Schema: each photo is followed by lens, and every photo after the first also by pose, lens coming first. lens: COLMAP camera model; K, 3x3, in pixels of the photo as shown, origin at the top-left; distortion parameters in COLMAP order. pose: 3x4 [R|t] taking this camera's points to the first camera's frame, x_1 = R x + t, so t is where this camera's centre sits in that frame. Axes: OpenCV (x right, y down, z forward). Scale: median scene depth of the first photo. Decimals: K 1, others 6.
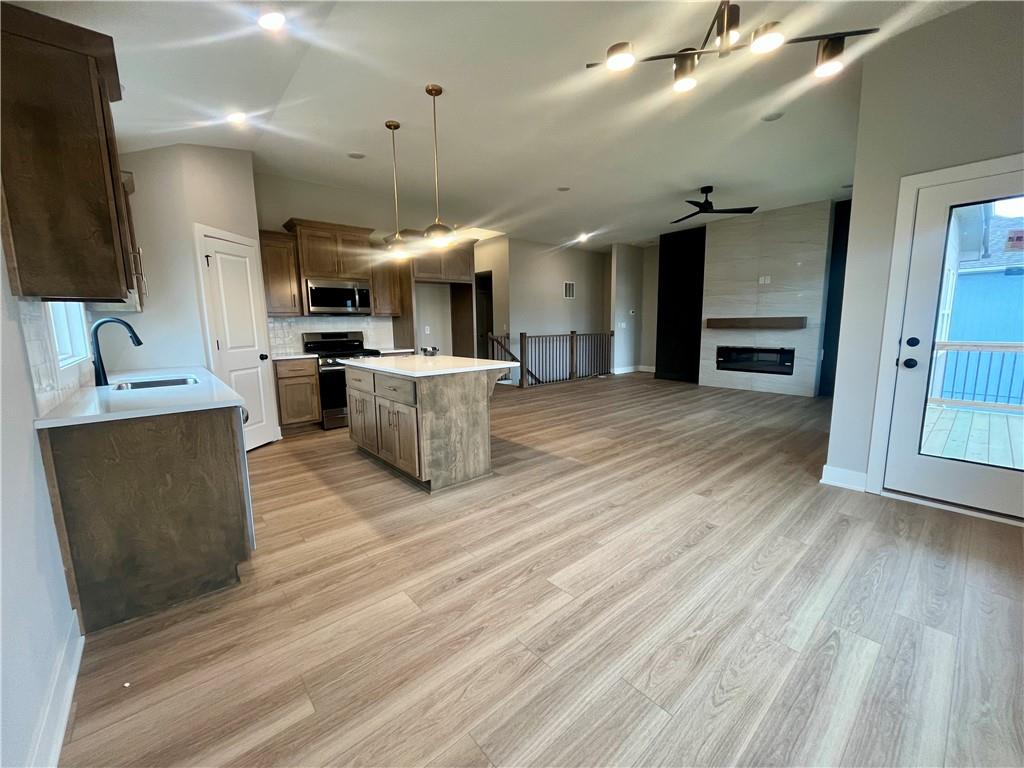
lens RADIAL K [[412.6, 0, 517.1], [0, 412.6, 382.5], [0, 0, 1]] dist [-0.002613, -0.000961]
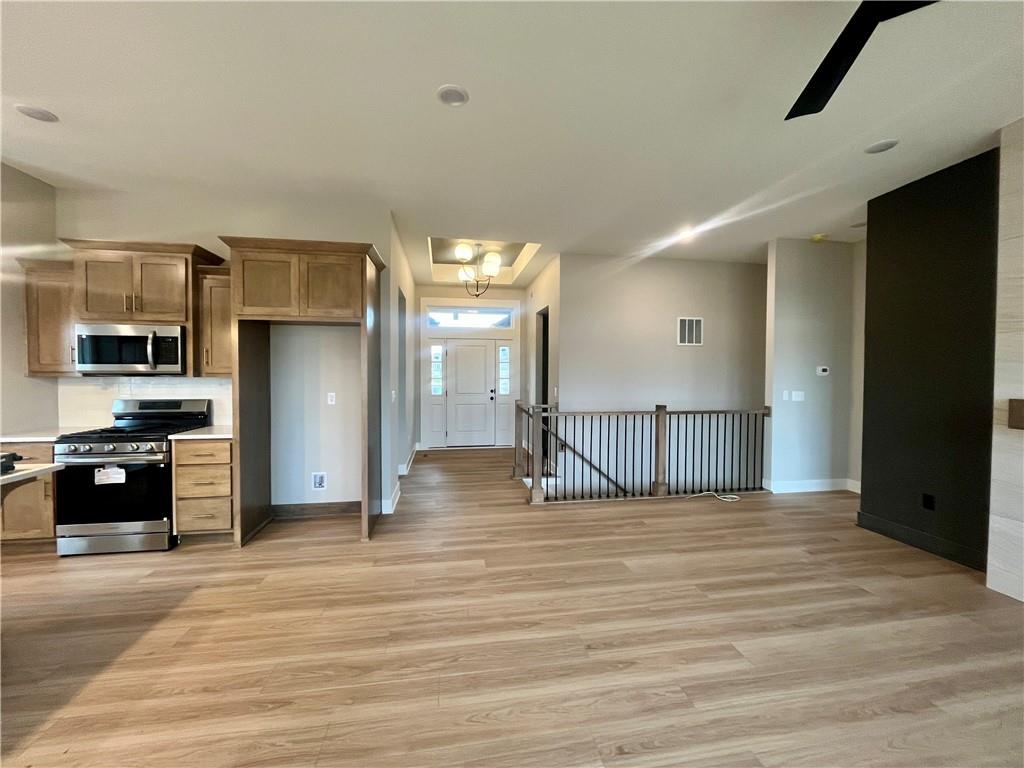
lens RADIAL K [[412.6, 0, 516.7], [0, 412.6, 382.2], [0, 0, 1]] dist [-0.002613, -0.000961]
pose [[0.853158, 0.030505, -0.520760, 0.622077], [-0.091397, 0.991588, -0.091649, -0.214452], [0.513583, 0.125786, 0.848770, 1.086784]]
